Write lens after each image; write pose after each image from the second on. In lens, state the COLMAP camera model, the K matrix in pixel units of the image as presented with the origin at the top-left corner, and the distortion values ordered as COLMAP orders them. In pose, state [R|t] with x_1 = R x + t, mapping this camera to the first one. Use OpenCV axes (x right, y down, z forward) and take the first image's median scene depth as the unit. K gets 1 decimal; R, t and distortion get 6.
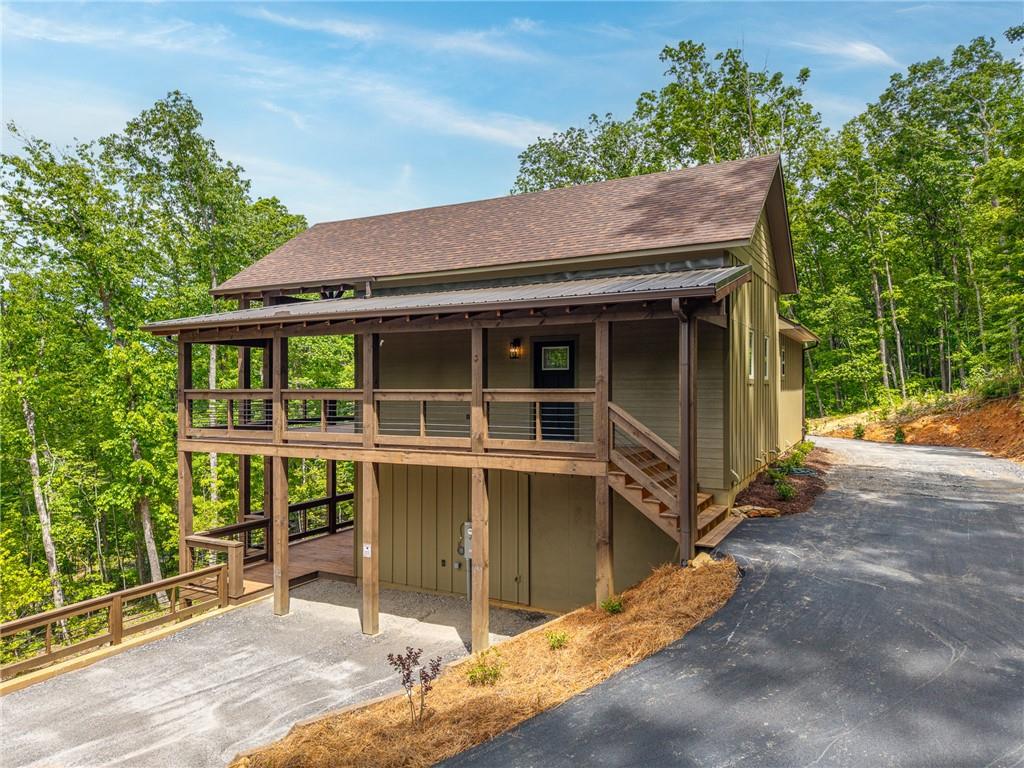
lens RADIAL K [[696.8, 0, 506.5], [0, 696.8, 383.3], [0, 0, 1]] dist [0.045252, -0.040481]
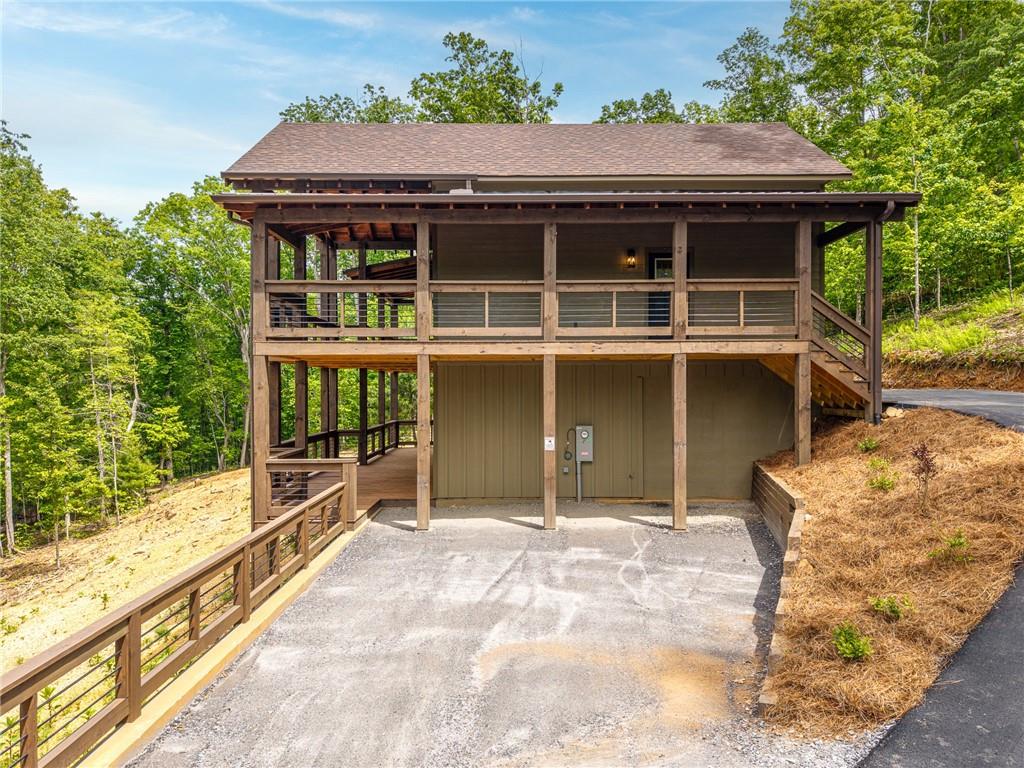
lens RADIAL K [[696.8, 0, 506.5], [0, 696.8, 383.3], [0, 0, 1]] dist [0.045252, -0.040481]
pose [[0.873681, 0.003136, 0.486488, -0.753228], [-0.001501, 0.999992, -0.003751, 0.162541], [-0.486496, 0.002547, 0.873679, 0.182893]]
